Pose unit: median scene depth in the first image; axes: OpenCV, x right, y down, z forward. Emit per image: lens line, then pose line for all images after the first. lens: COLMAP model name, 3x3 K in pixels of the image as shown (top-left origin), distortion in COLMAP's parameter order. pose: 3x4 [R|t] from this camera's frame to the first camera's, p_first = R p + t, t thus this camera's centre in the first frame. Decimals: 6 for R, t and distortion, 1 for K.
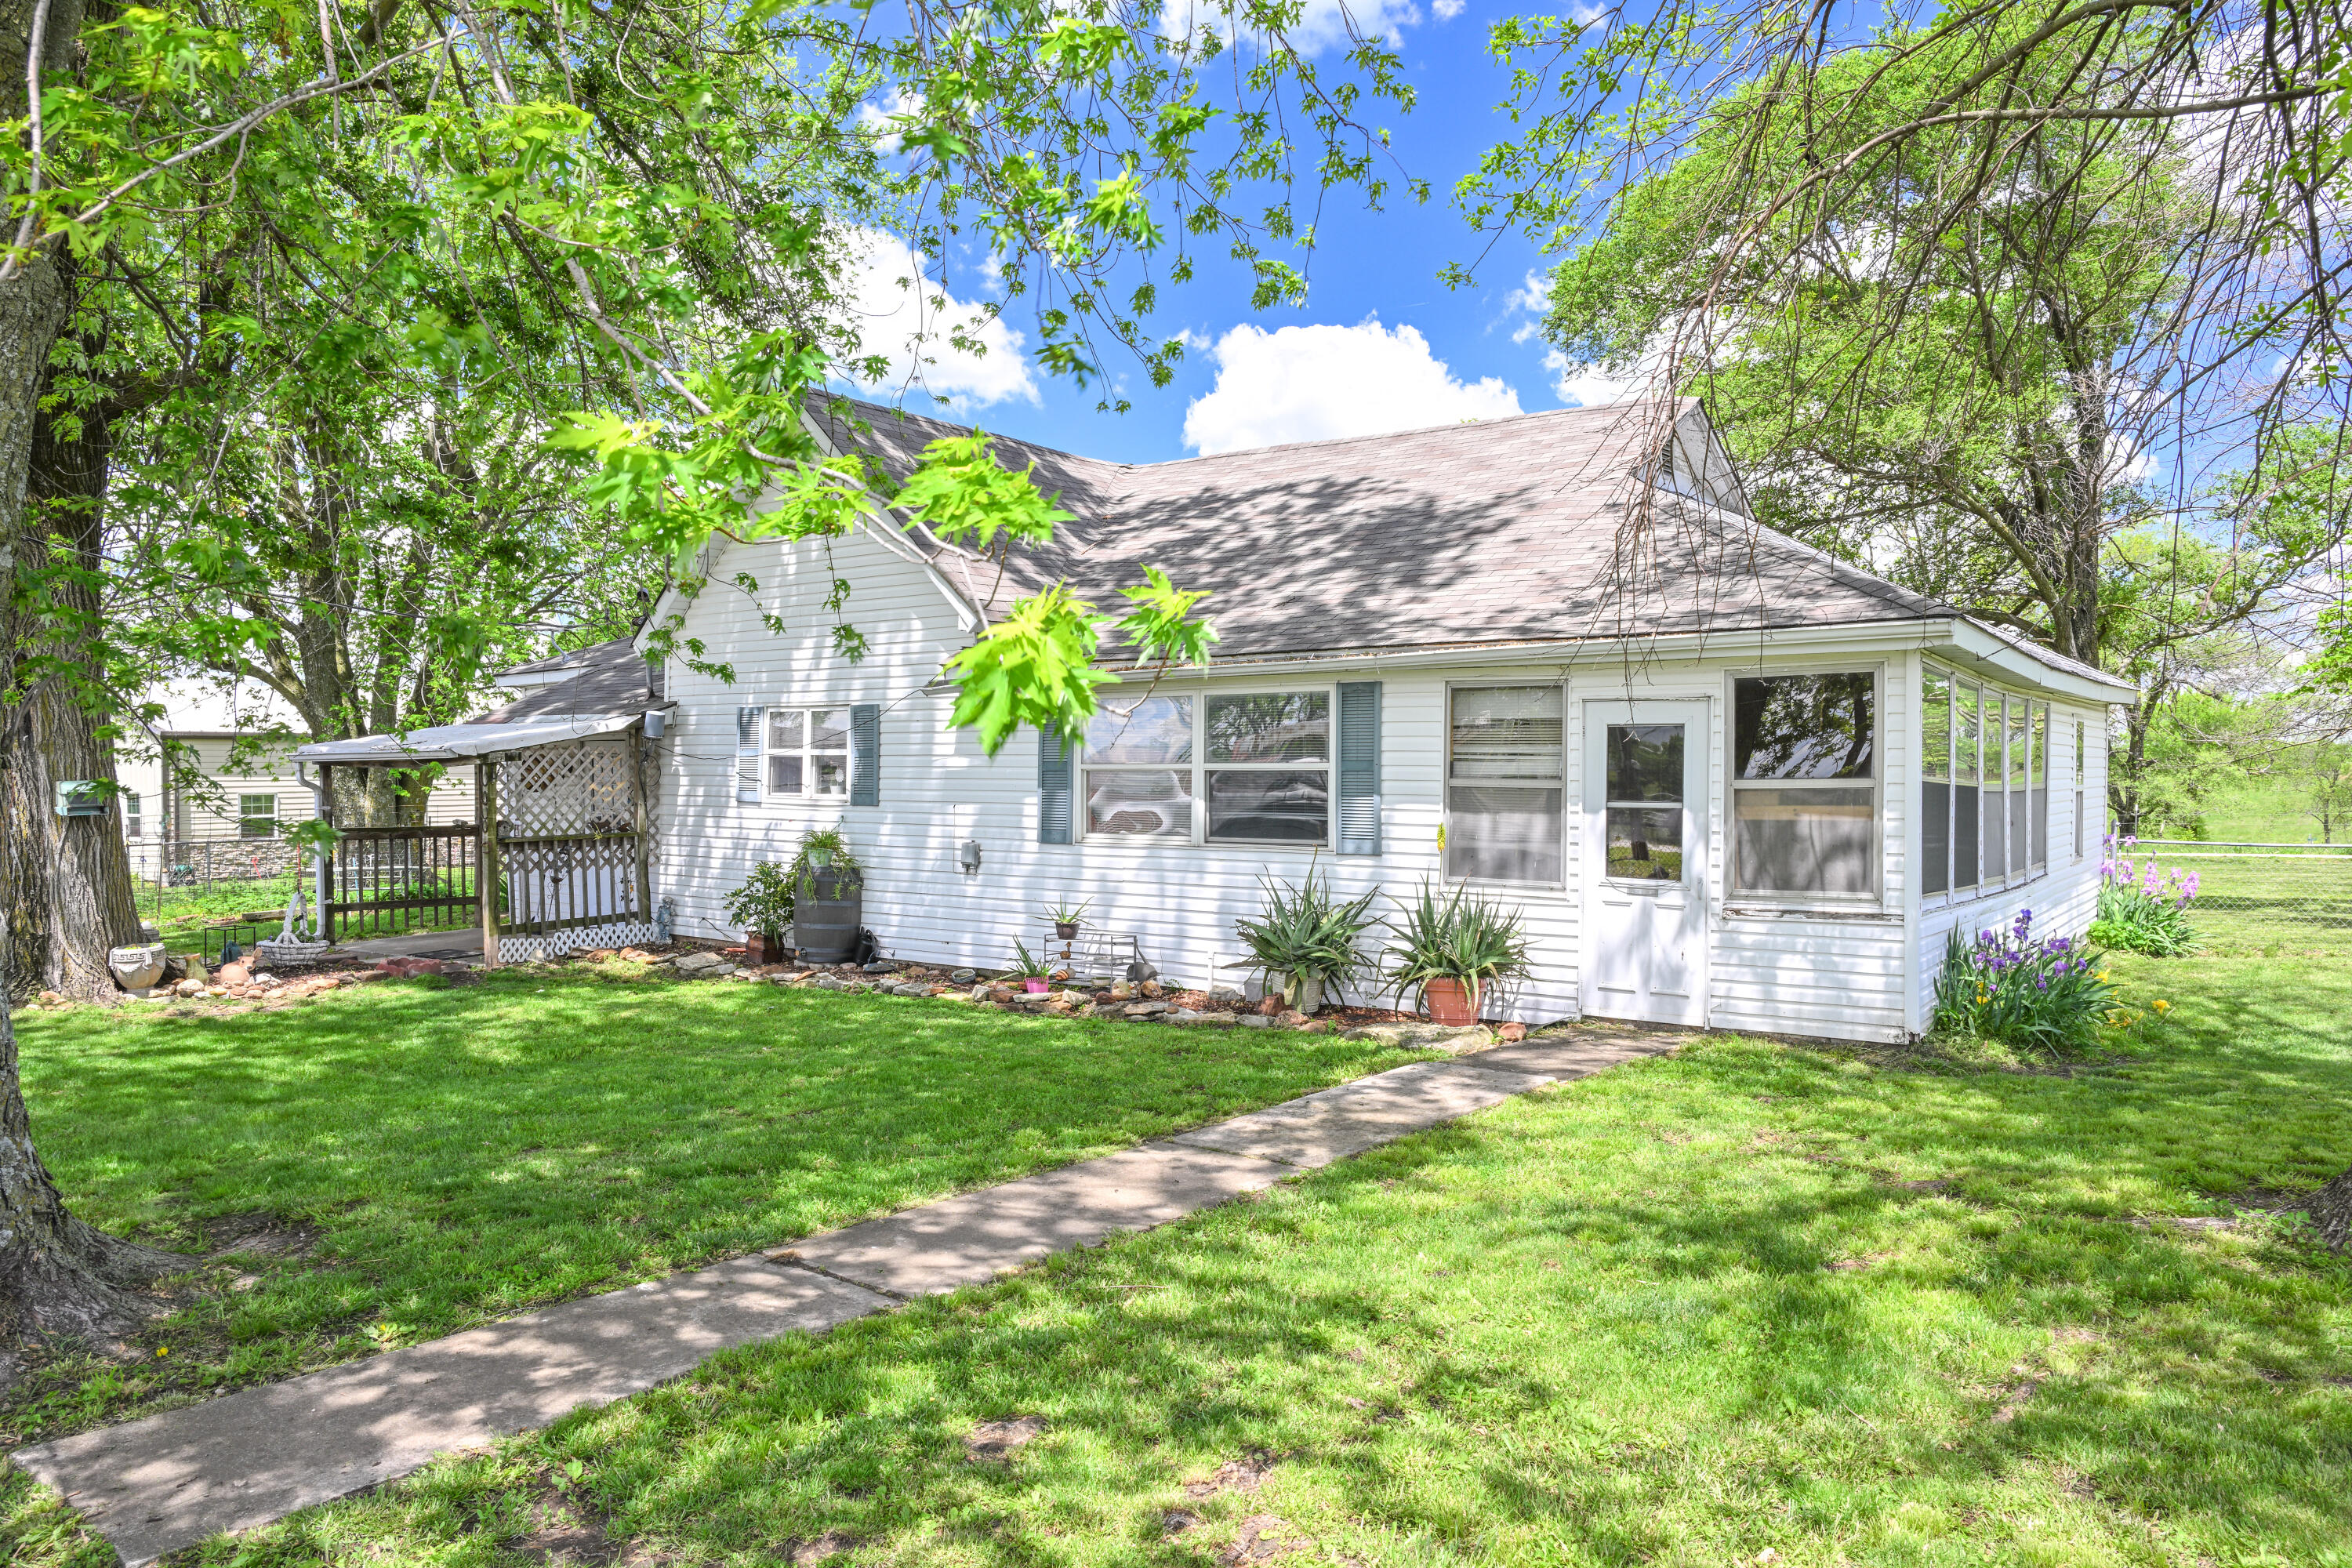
lens RADIAL K [[1591.6, 0, 1187.8], [0, 1591.6, 767.2], [0, 0, 1]] dist [-0.003710, 0.001552]
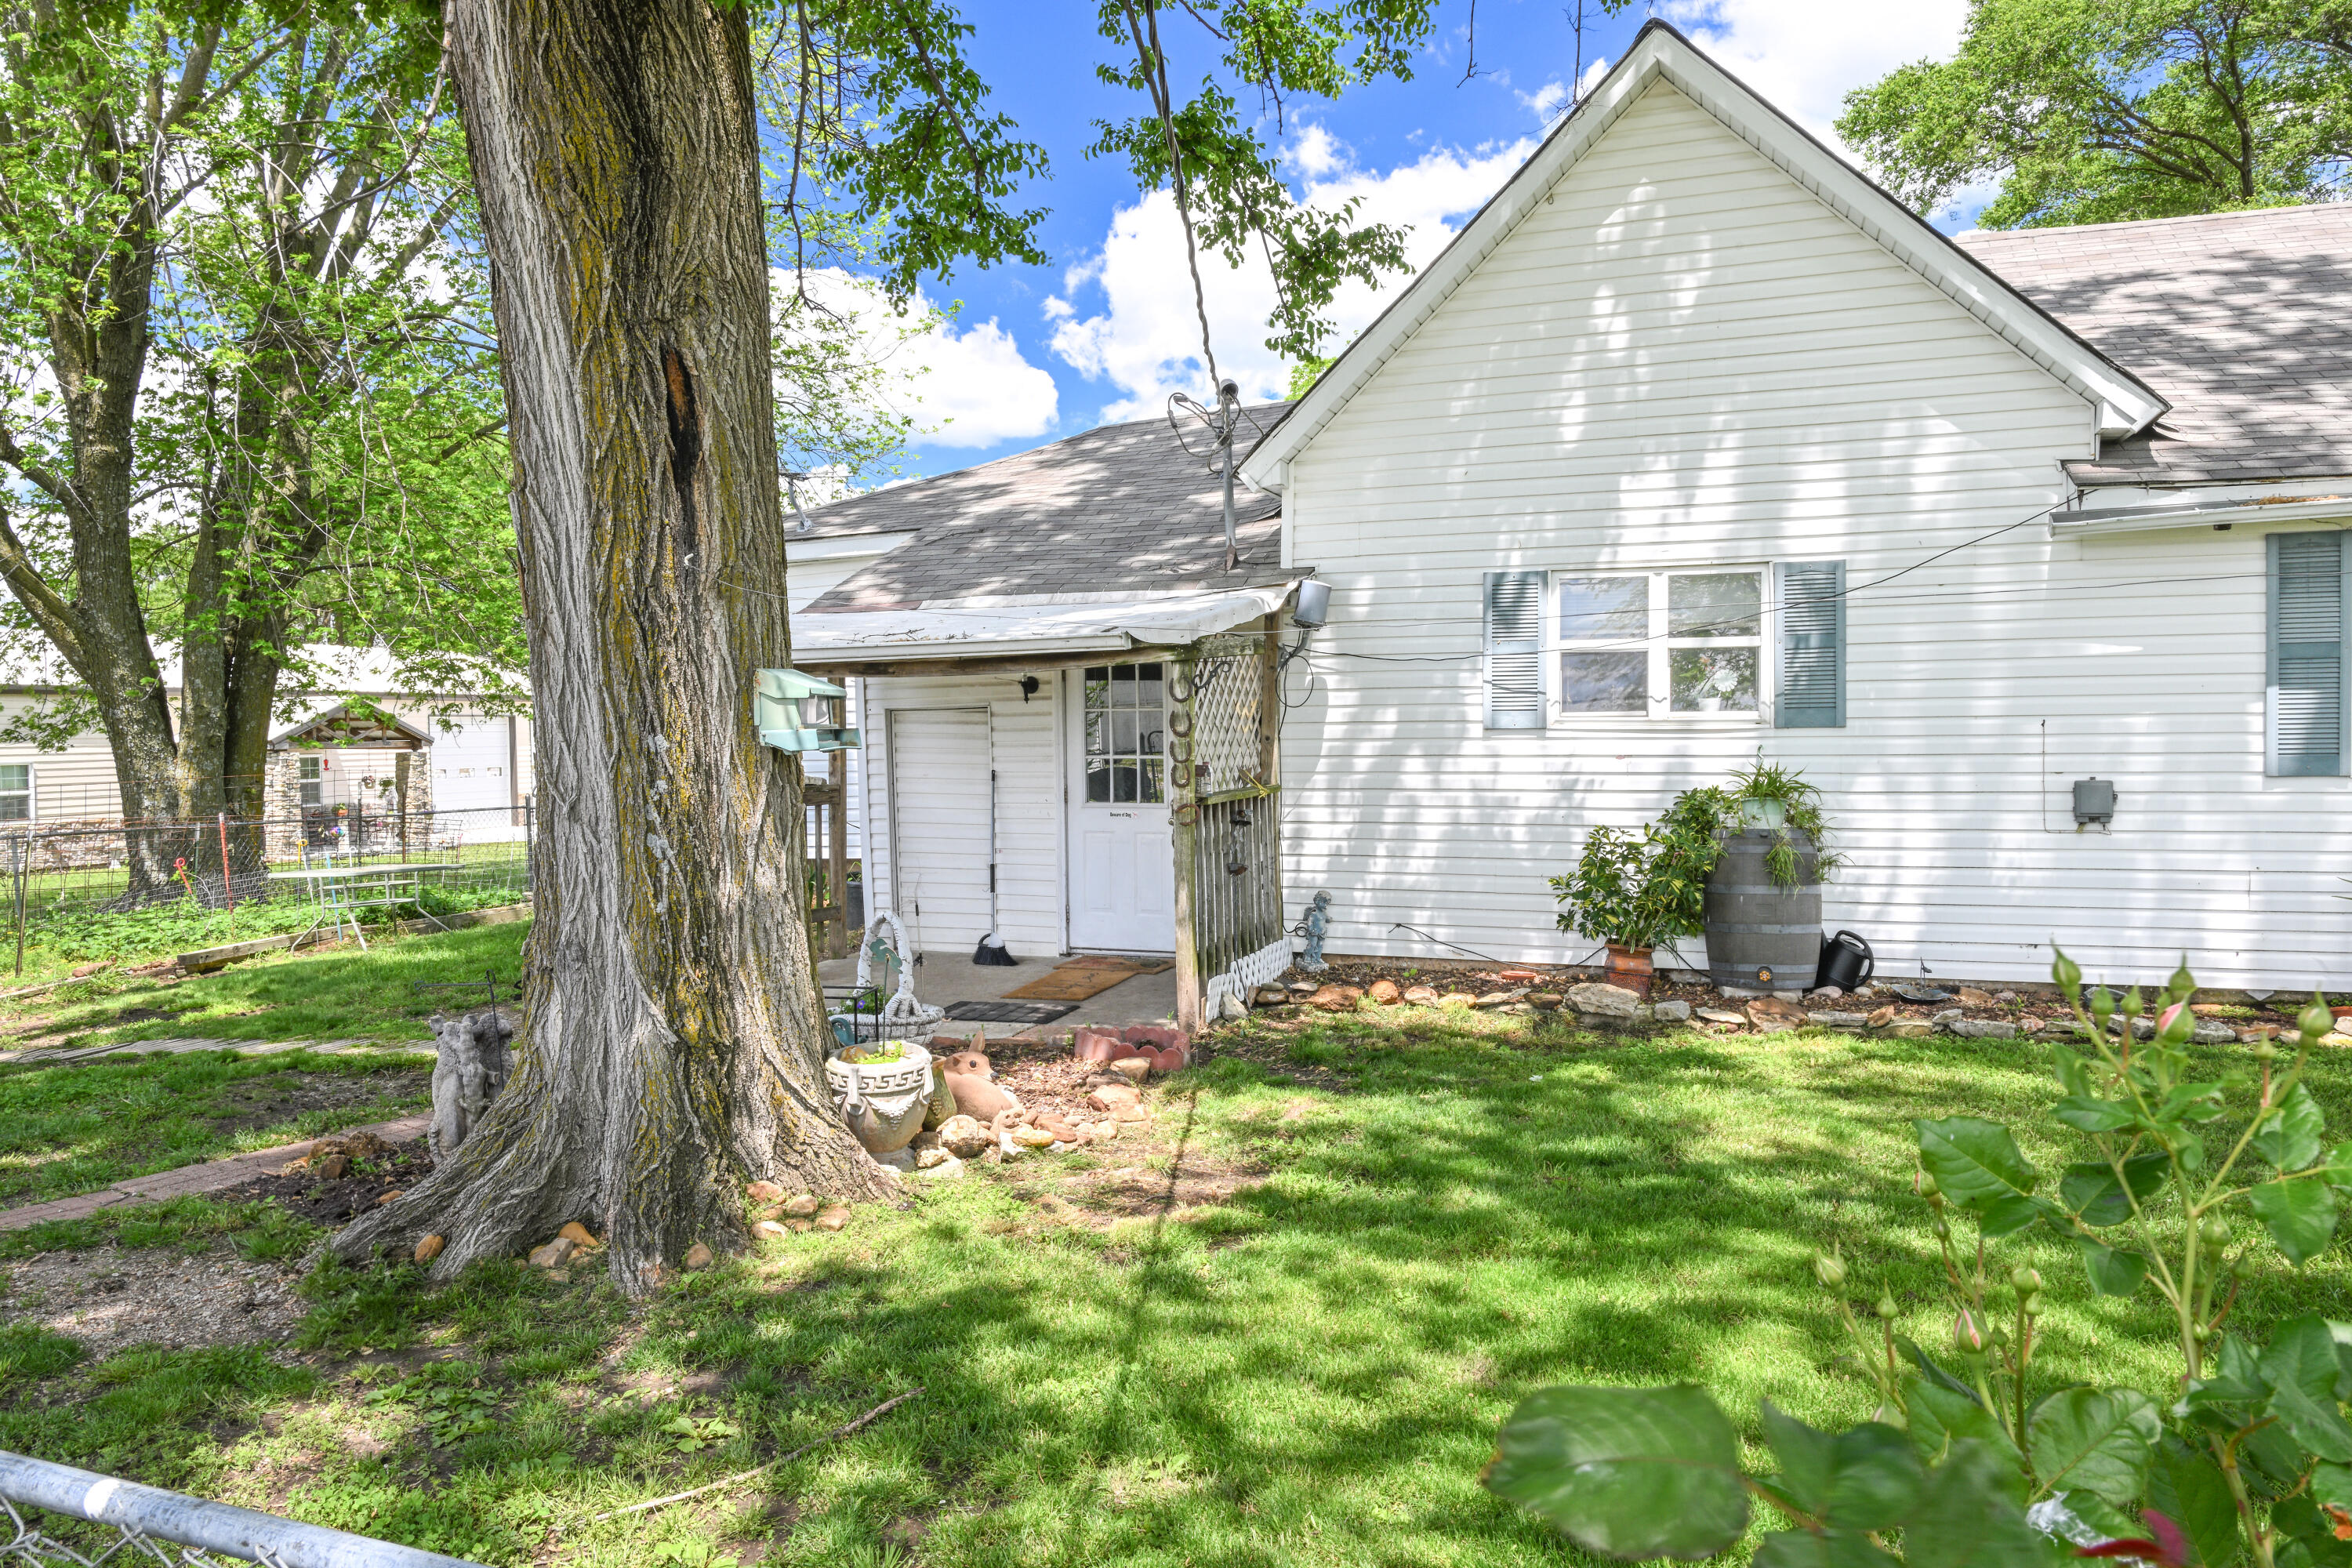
lens RADIAL K [[1591.6, 0, 1169.5], [0, 1591.6, 782.3], [0, 0, 1]] dist [-0.003710, 0.001552]
pose [[0.958306, -0.021911, 0.284903, -0.586682], [0.013563, 0.999420, 0.031242, 0.021716], [-0.285422, -0.026076, 0.958047, 0.465763]]
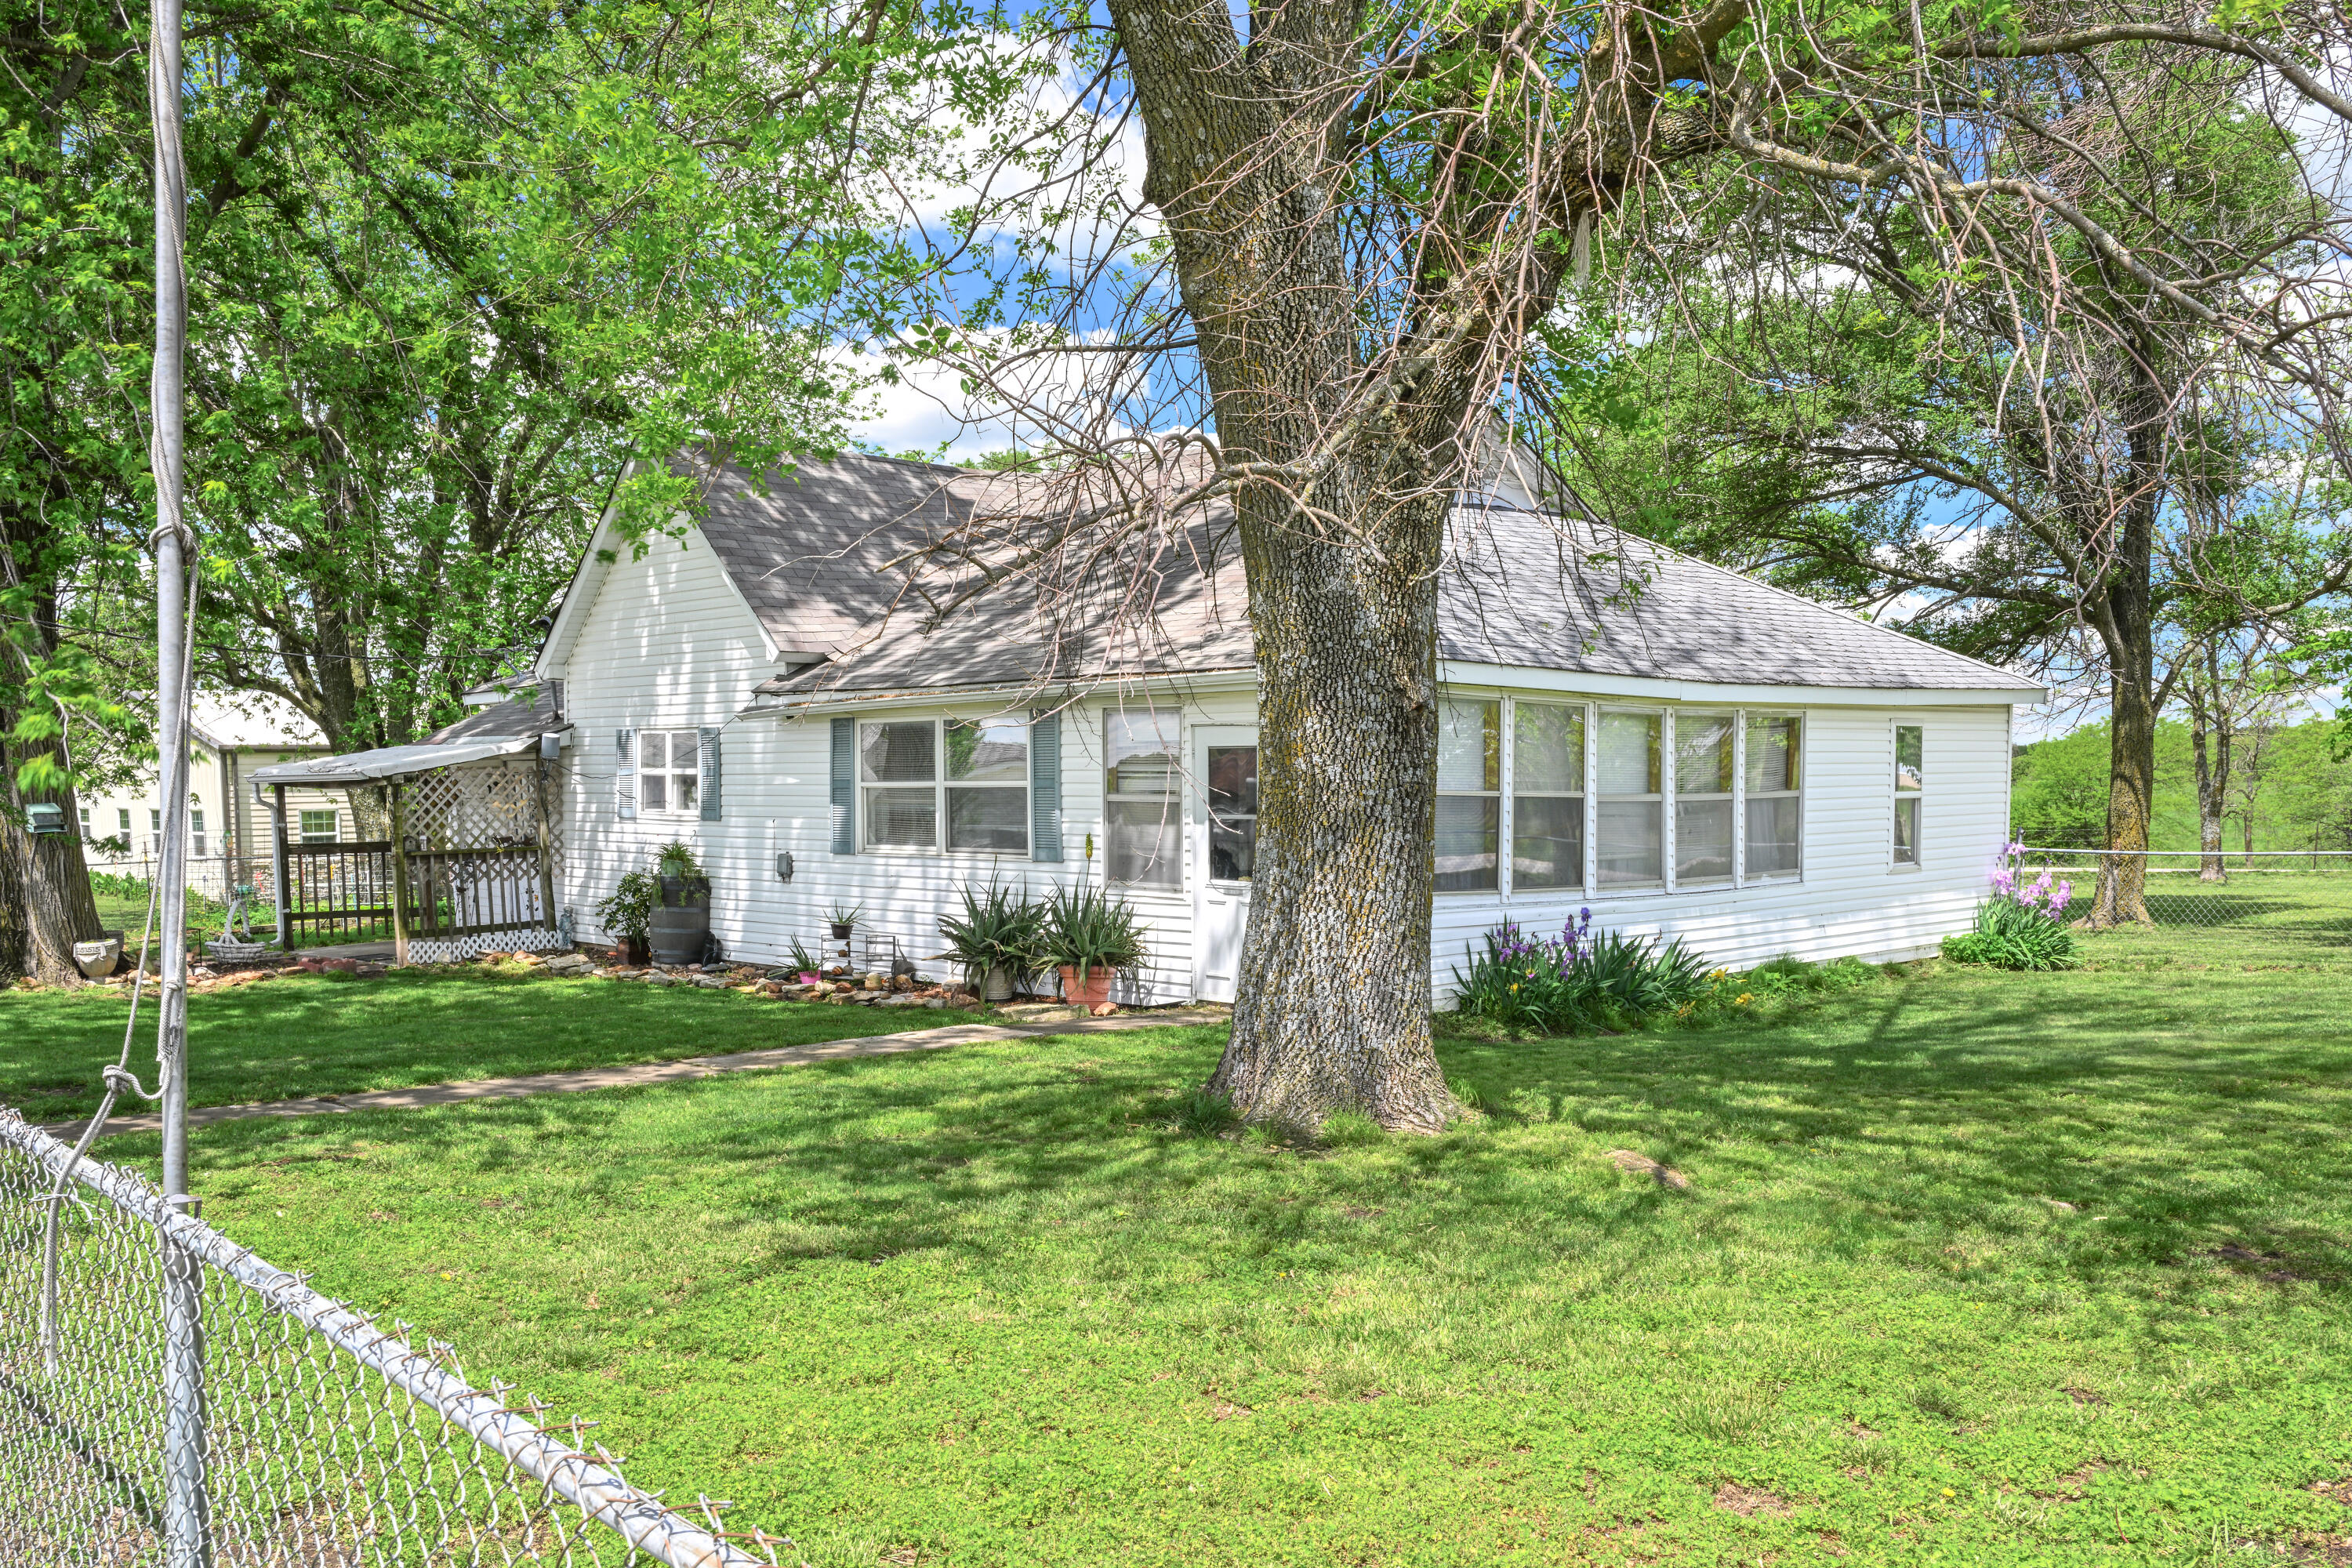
lens RADIAL K [[2090.1, 0, 1177.3], [0, 2090.1, 809.1], [0, 0, 1]] dist [-0.000104, 0.014179]
pose [[0.985006, -0.006108, -0.172411, 0.342464], [0.009640, 0.999760, 0.019651, -0.008225], [0.172250, -0.021018, 0.984829, -0.338322]]
